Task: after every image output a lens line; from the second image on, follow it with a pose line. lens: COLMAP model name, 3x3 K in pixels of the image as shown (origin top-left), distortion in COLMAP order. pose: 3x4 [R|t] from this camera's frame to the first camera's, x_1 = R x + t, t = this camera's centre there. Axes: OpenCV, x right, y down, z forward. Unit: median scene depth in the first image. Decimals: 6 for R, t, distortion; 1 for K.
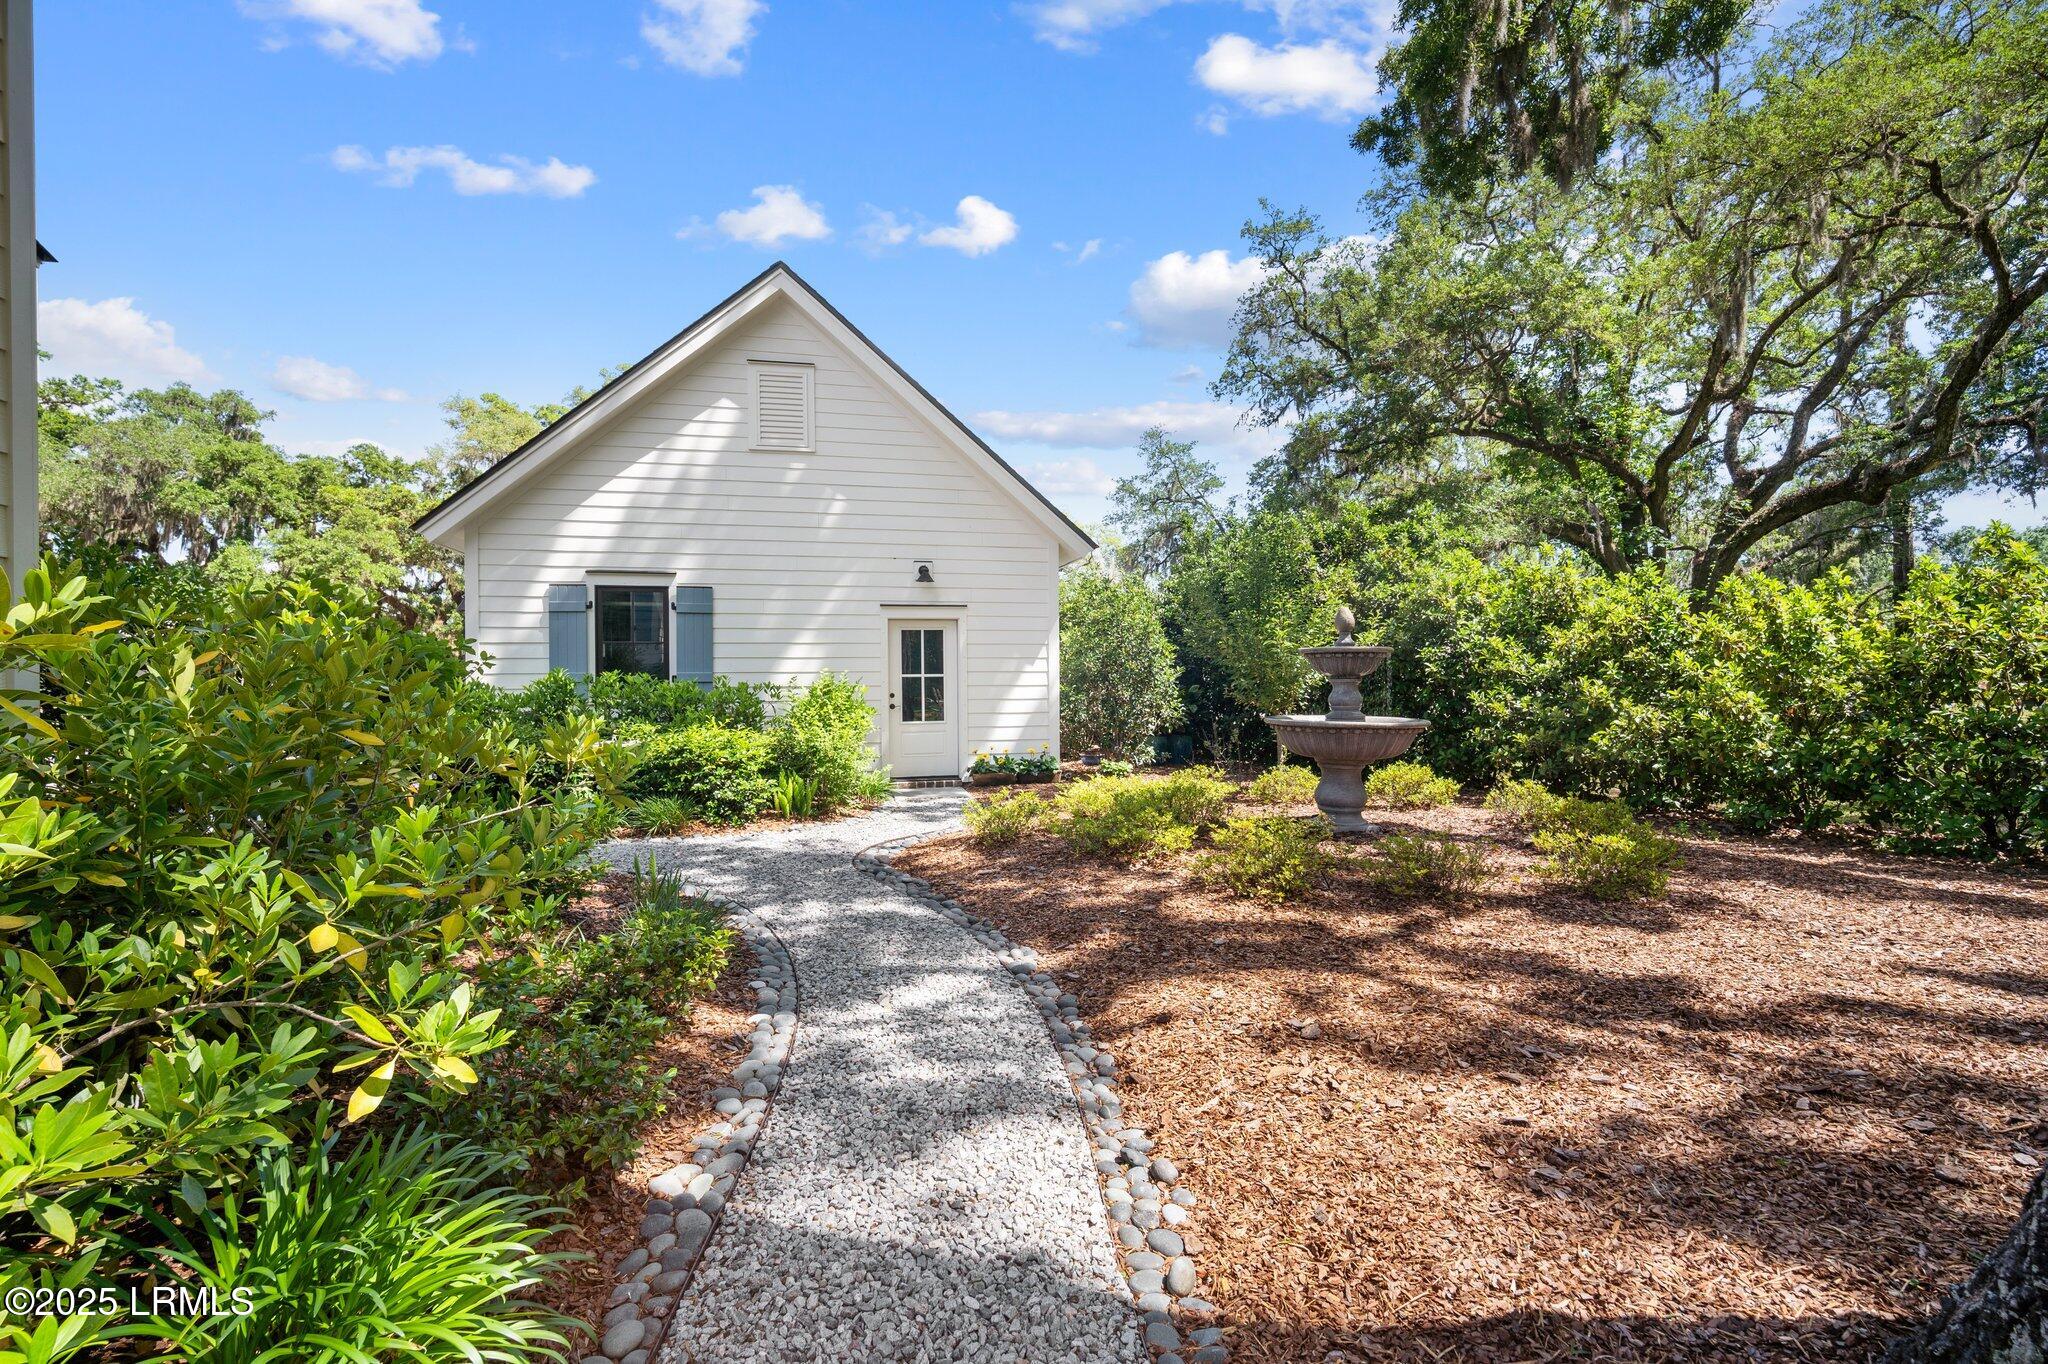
lens RADIAL K [[916.2, 0, 1022.6], [0, 916.2, 677.0], [0, 0, 1]] dist [-0.009644, 0.002572]
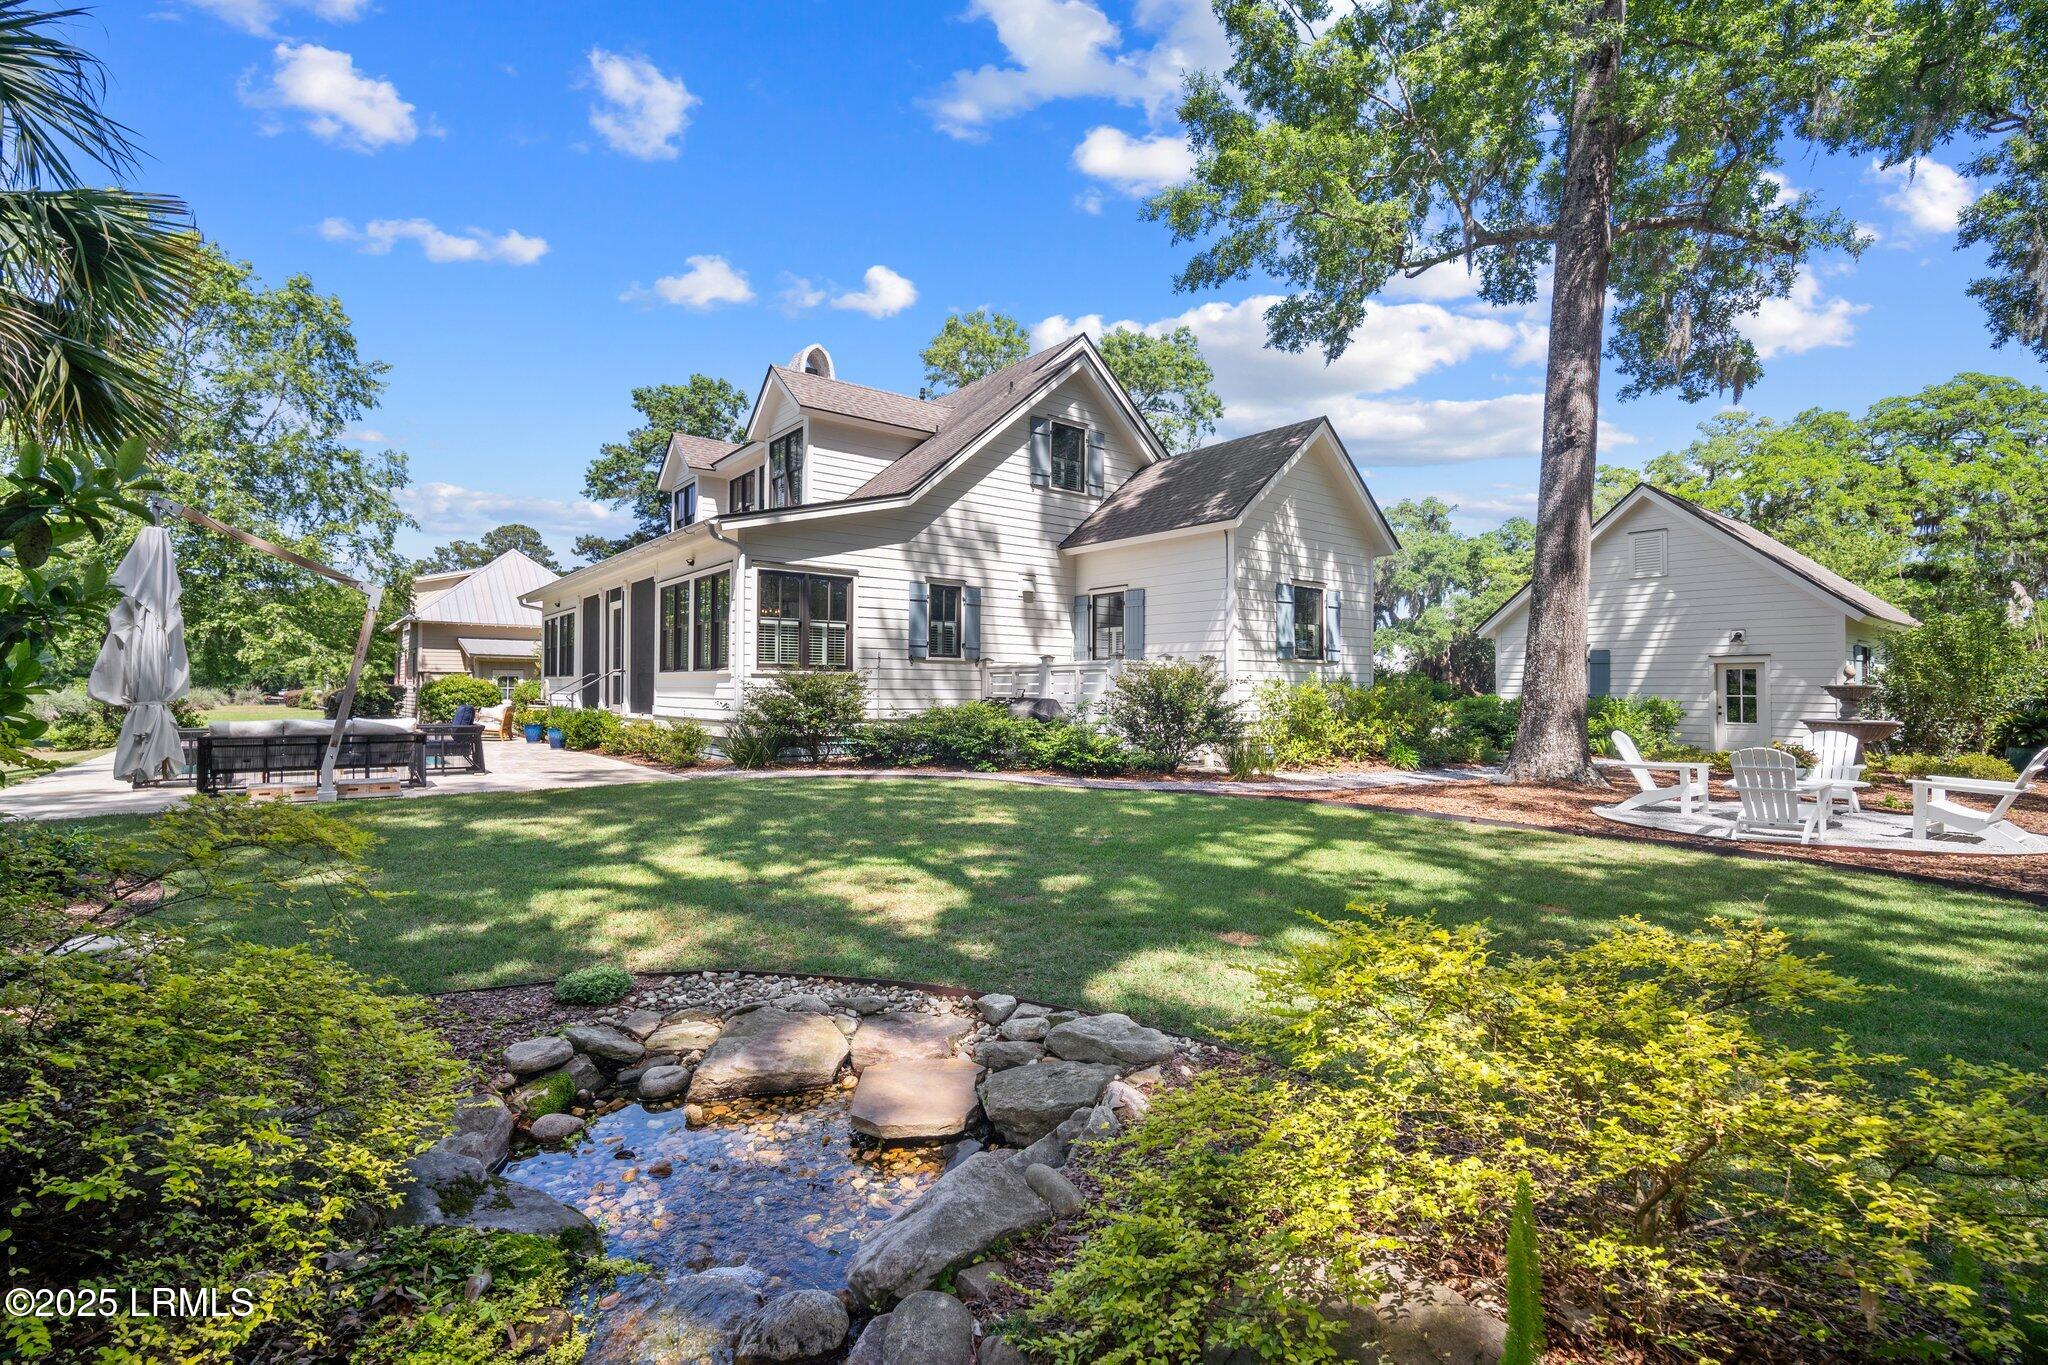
lens RADIAL K [[916.2, 0, 1018.2], [0, 916.2, 673.1], [0, 0, 1]] dist [-0.009644, 0.002572]
pose [[0.410713, -0.005287, -0.911749, 0.885846], [-0.015094, 0.999807, -0.012598, -0.003300], [0.911640, 0.018936, 0.410554, -0.926952]]
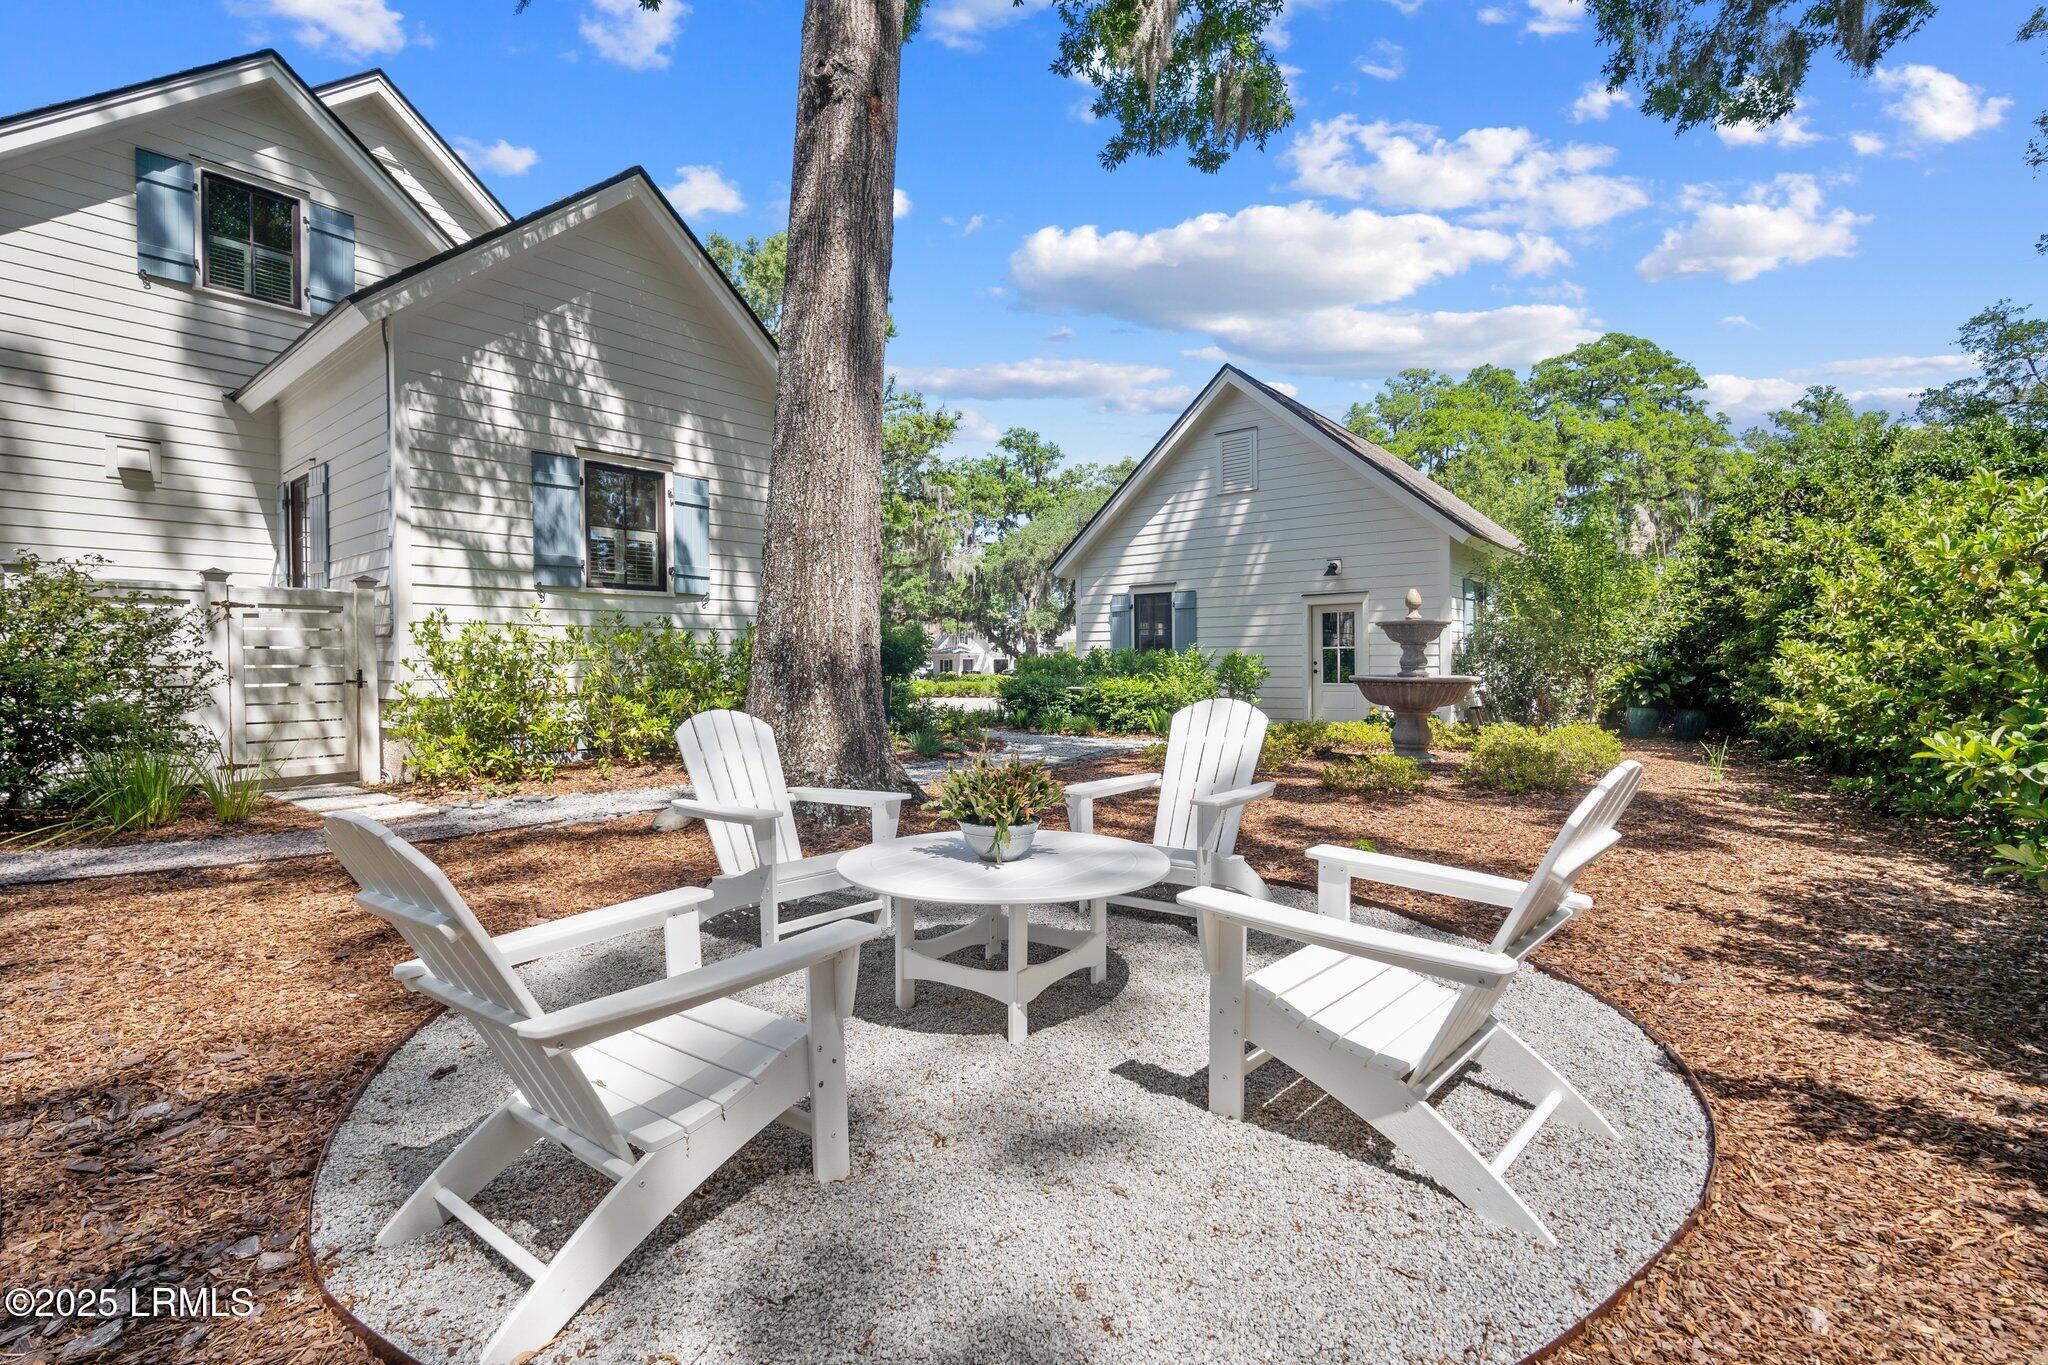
lens RADIAL K [[916.2, 0, 1020.5], [0, 916.2, 675.6], [0, 0, 1]] dist [-0.009644, 0.002572]
pose [[0.602975, 0.015295, -0.797614, 0.651772], [-0.000753, 0.999827, 0.018603, 0.013630], [0.797760, -0.010617, 0.602882, -0.138602]]
